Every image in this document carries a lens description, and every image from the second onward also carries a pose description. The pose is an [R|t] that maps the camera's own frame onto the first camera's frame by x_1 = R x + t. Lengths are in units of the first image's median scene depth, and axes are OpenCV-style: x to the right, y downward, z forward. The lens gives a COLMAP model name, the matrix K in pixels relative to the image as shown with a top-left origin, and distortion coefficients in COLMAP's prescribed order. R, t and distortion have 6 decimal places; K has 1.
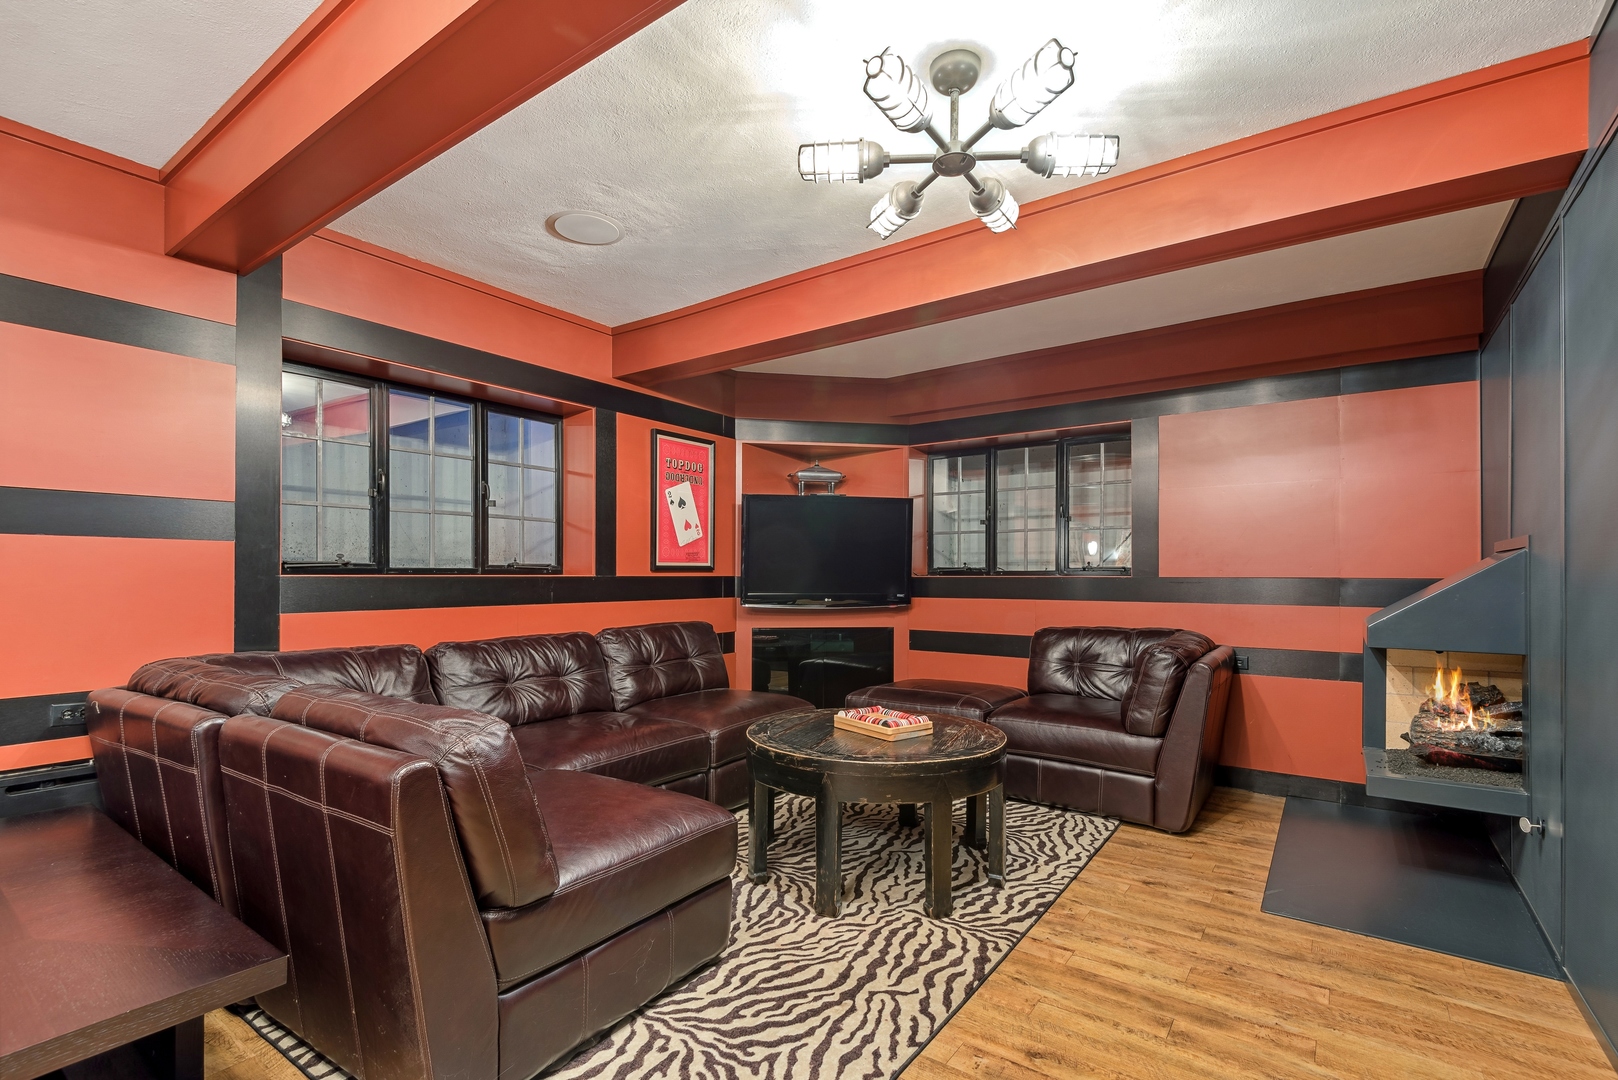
lens RADIAL K [[747.6, 0, 809.4], [0, 747.6, 573.4], [0, 0, 1]] dist [0.026633, 0.000288]
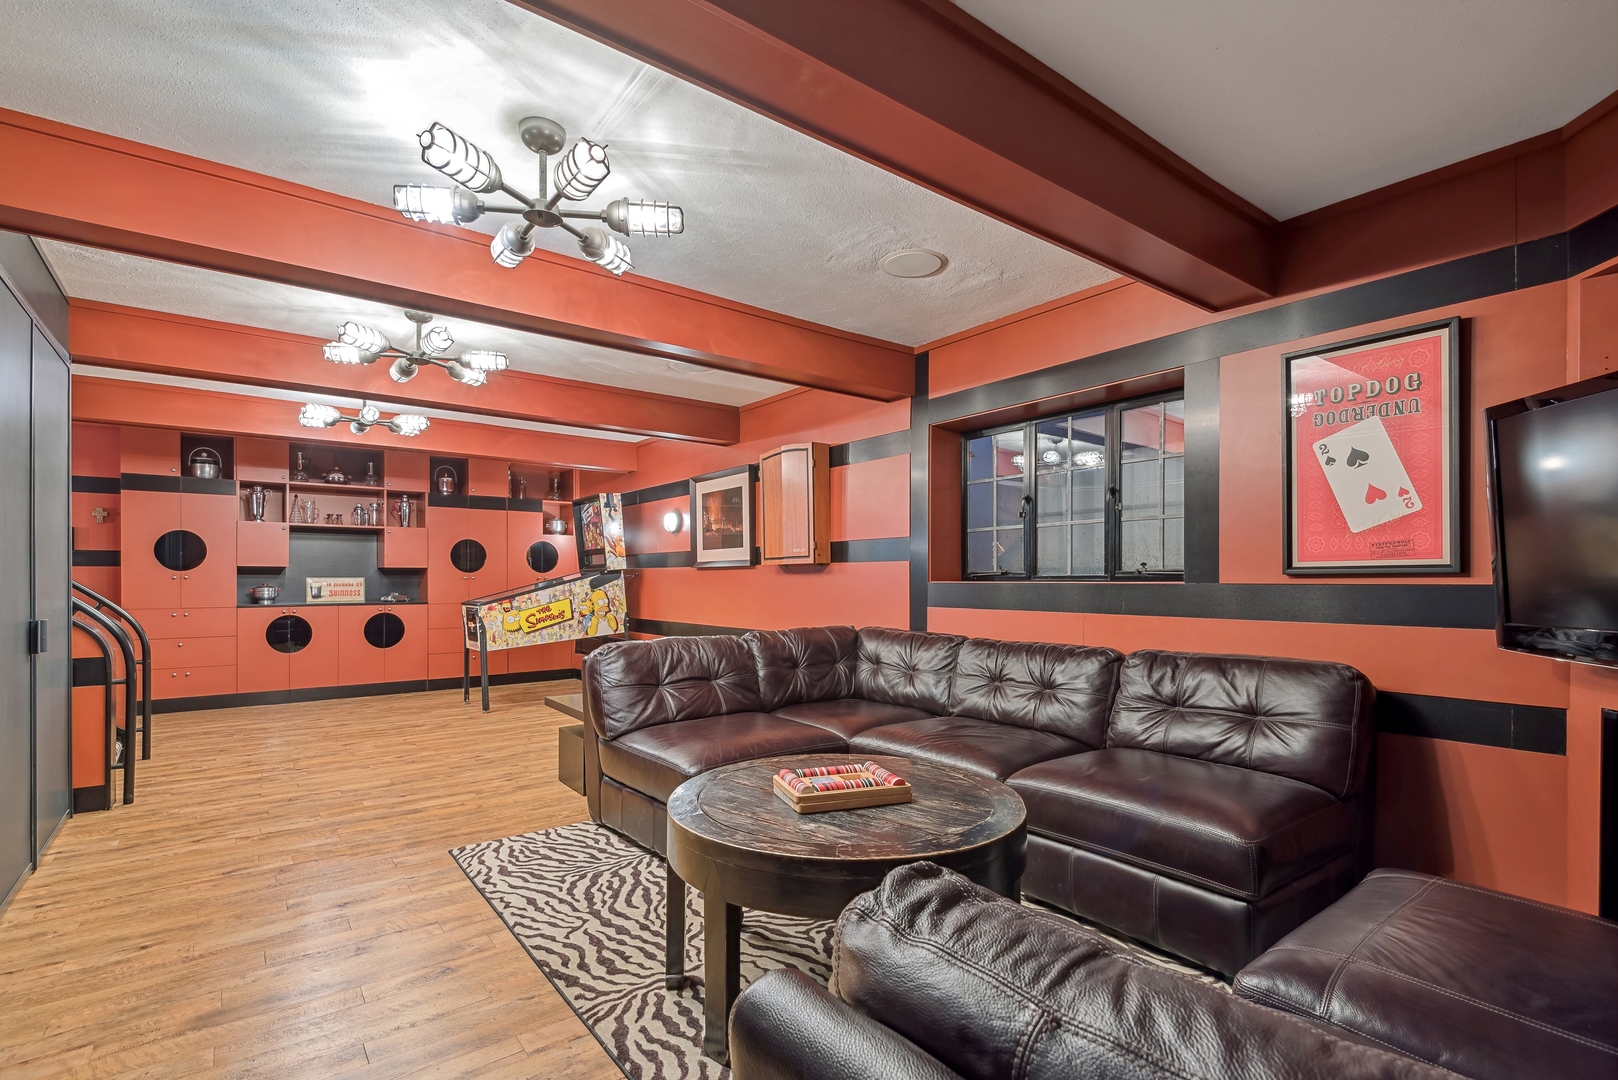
lens RADIAL K [[747.6, 0, 801.9], [0, 747.6, 580.7], [0, 0, 1]] dist [0.026633, 0.000288]
pose [[-0.294806, 0.001908, -0.955555, 1.084087], [0.004519, 0.999990, 0.000603, -0.001491], [0.955546, -0.004140, -0.294812, 1.593748]]
